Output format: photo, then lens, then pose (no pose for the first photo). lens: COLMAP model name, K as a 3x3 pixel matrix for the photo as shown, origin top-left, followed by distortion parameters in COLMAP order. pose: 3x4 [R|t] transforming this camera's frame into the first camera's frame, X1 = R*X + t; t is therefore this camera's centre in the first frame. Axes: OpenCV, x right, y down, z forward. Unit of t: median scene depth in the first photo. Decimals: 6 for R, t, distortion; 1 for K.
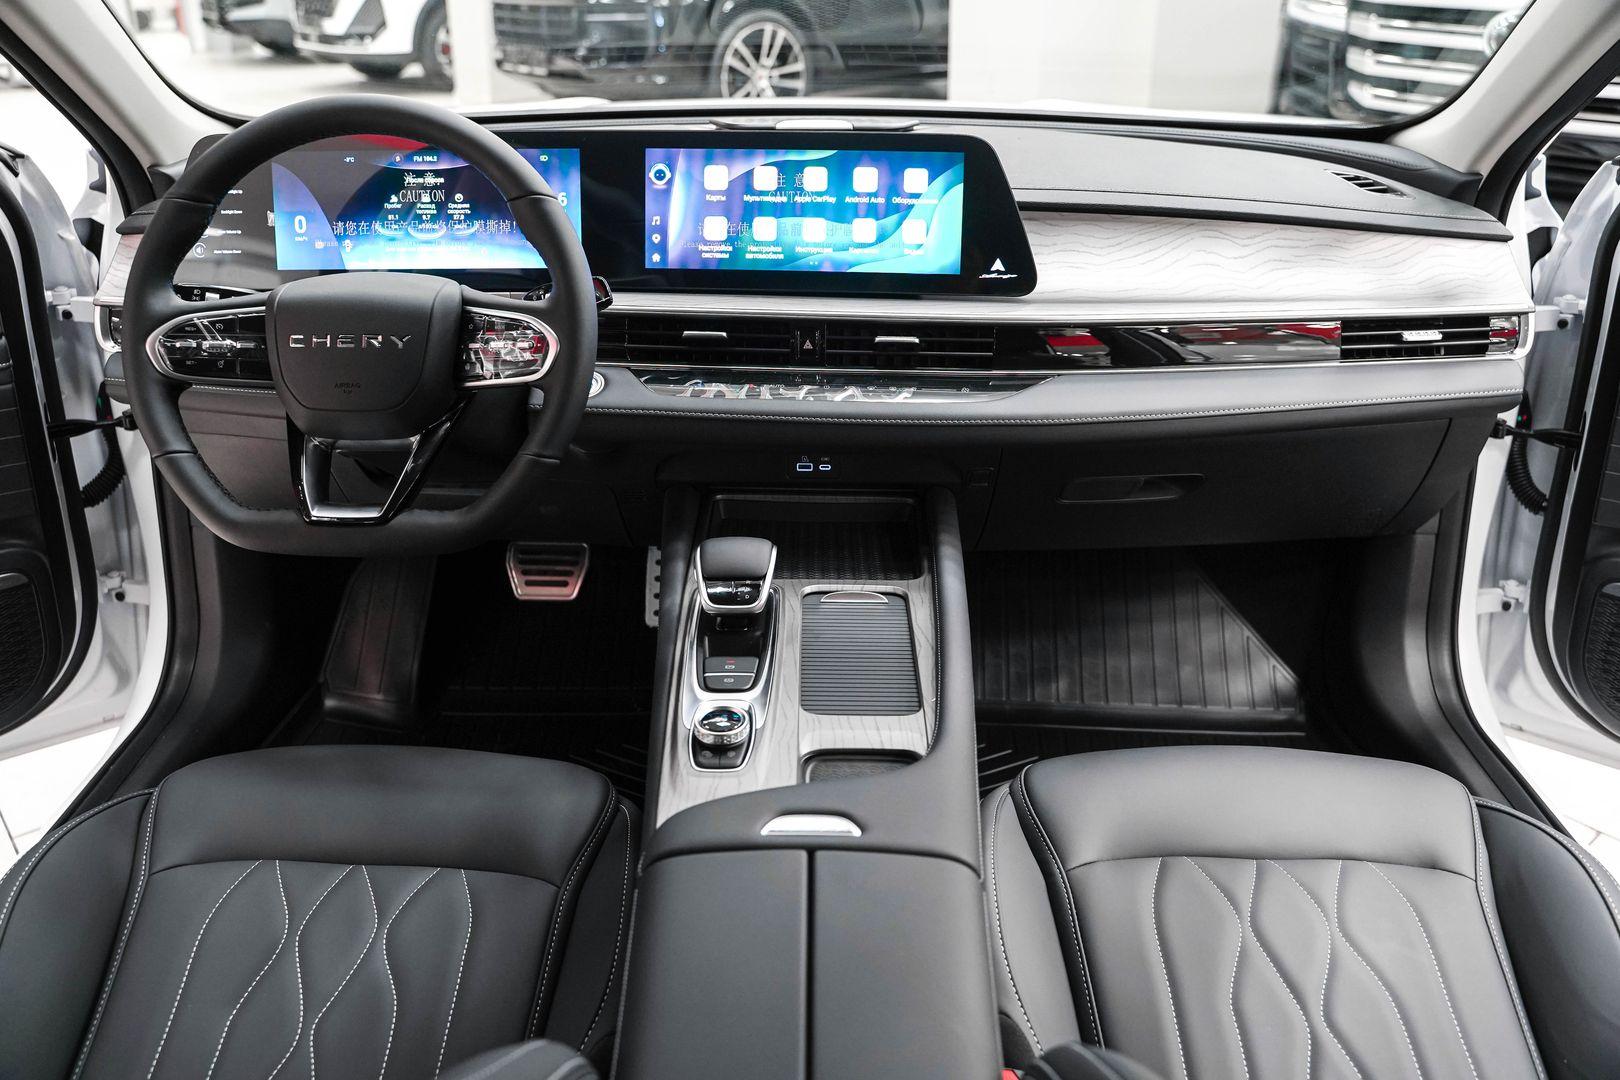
lens RADIAL K [[1306.2, 0, 805.3], [0, 1306.2, 535.7], [0, 0, 1]] dist [-0.119125, 0.107622]
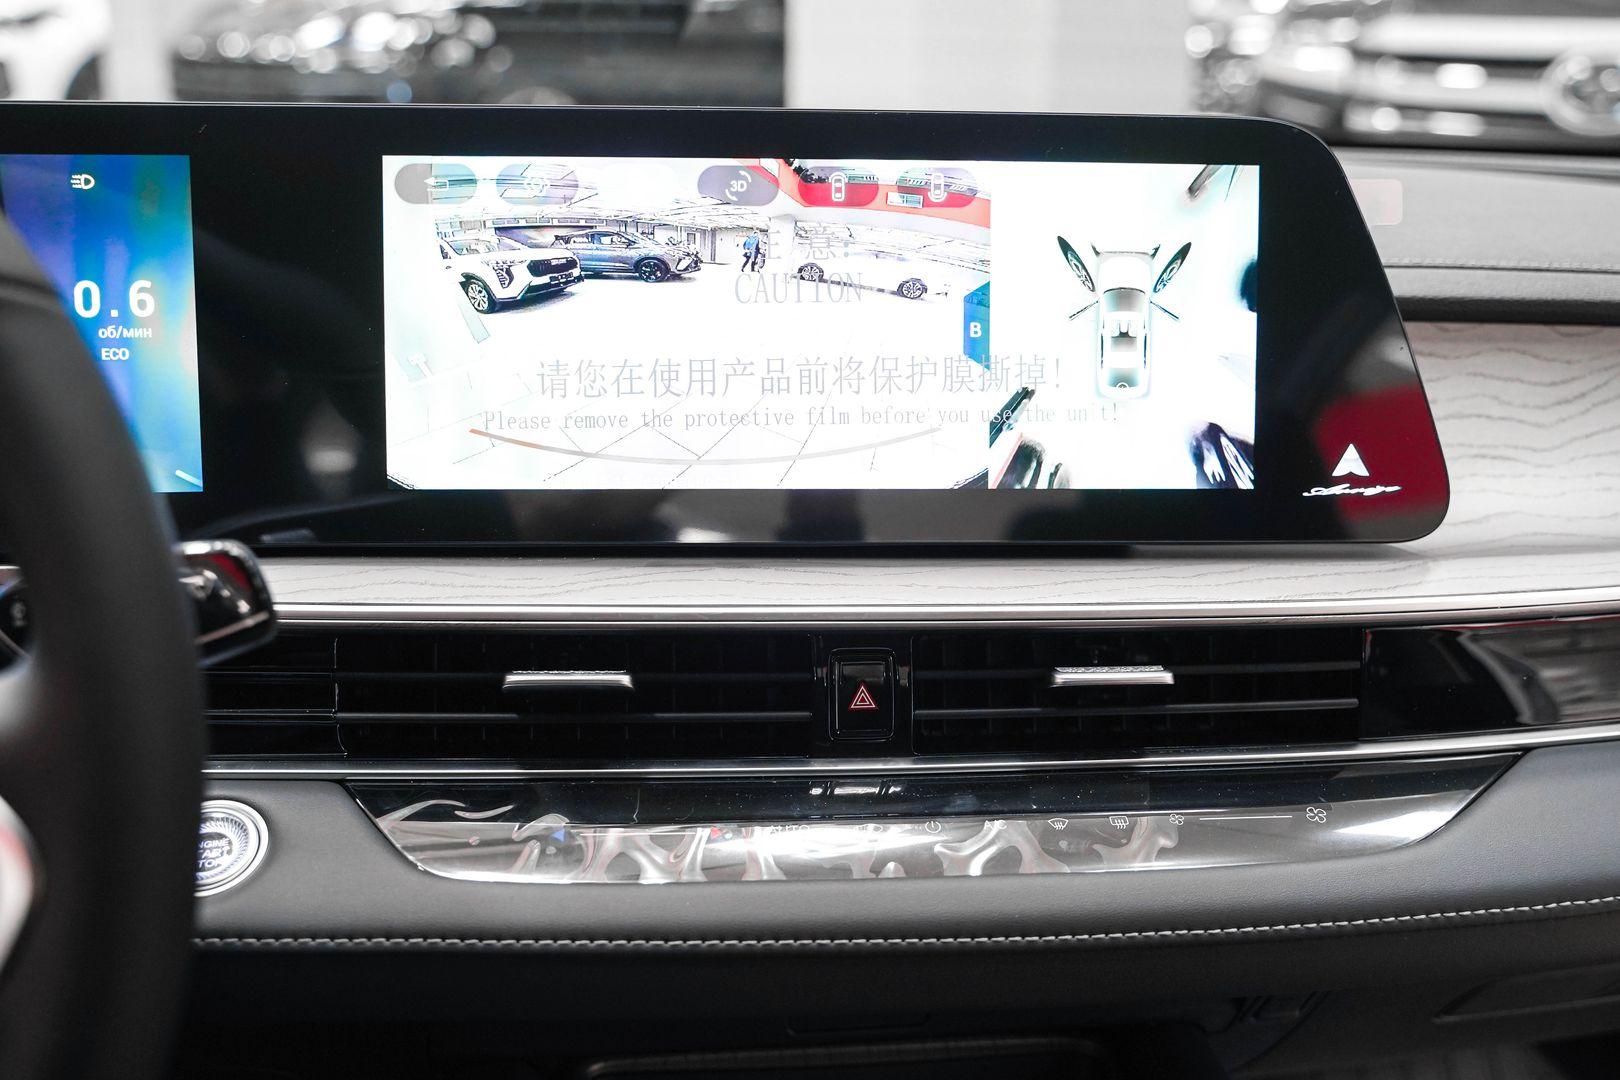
lens RADIAL K [[1581.1, 0, 805.8], [0, 1581.1, 528.8], [0, 0, 1]] dist [-0.071655, 0.131643]
pose [[0.990141, -0.027433, 0.137359, -0.069826], [0.045064, 0.990886, -0.126943, -0.136576], [-0.132625, 0.131882, 0.982353, 0.567332]]
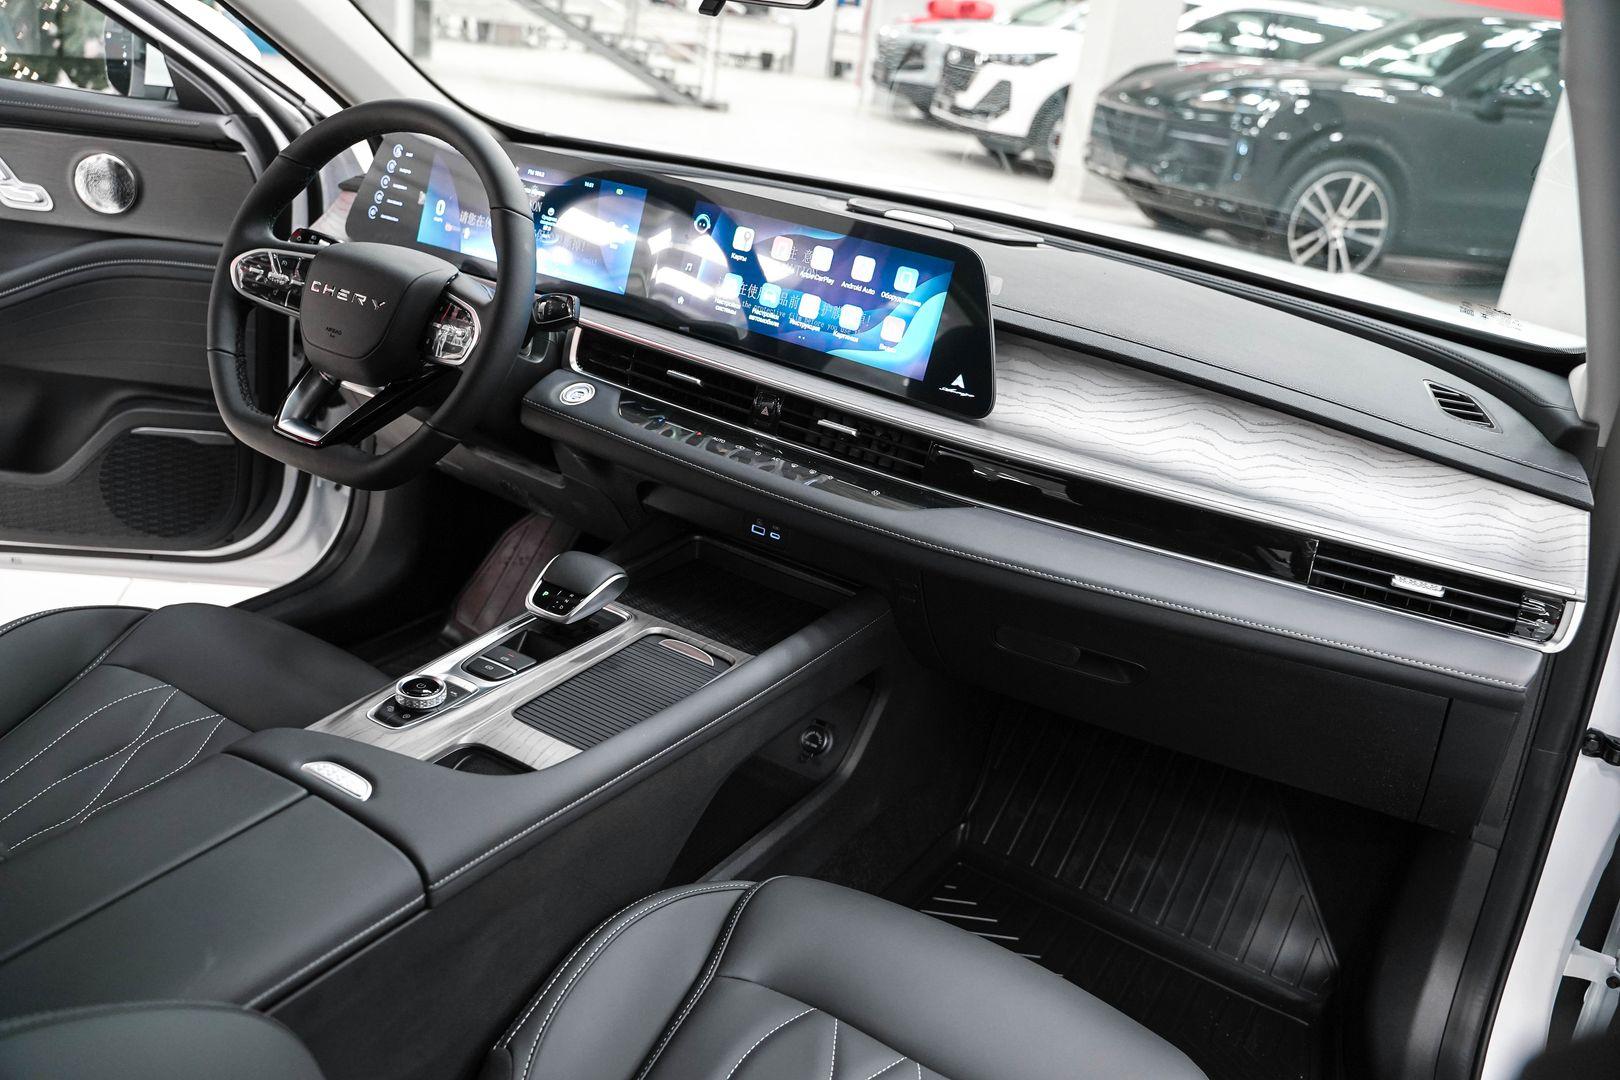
lens RADIAL K [[1306.2, 0, 805.3], [0, 1306.2, 535.7], [0, 0, 1]] dist [-0.119125, 0.107622]
pose [[0.867898, 0.288528, -0.404357, 0.467174], [-0.317384, 0.948286, -0.004575, -0.057907], [0.382126, 0.132307, 0.914590, 0.083292]]
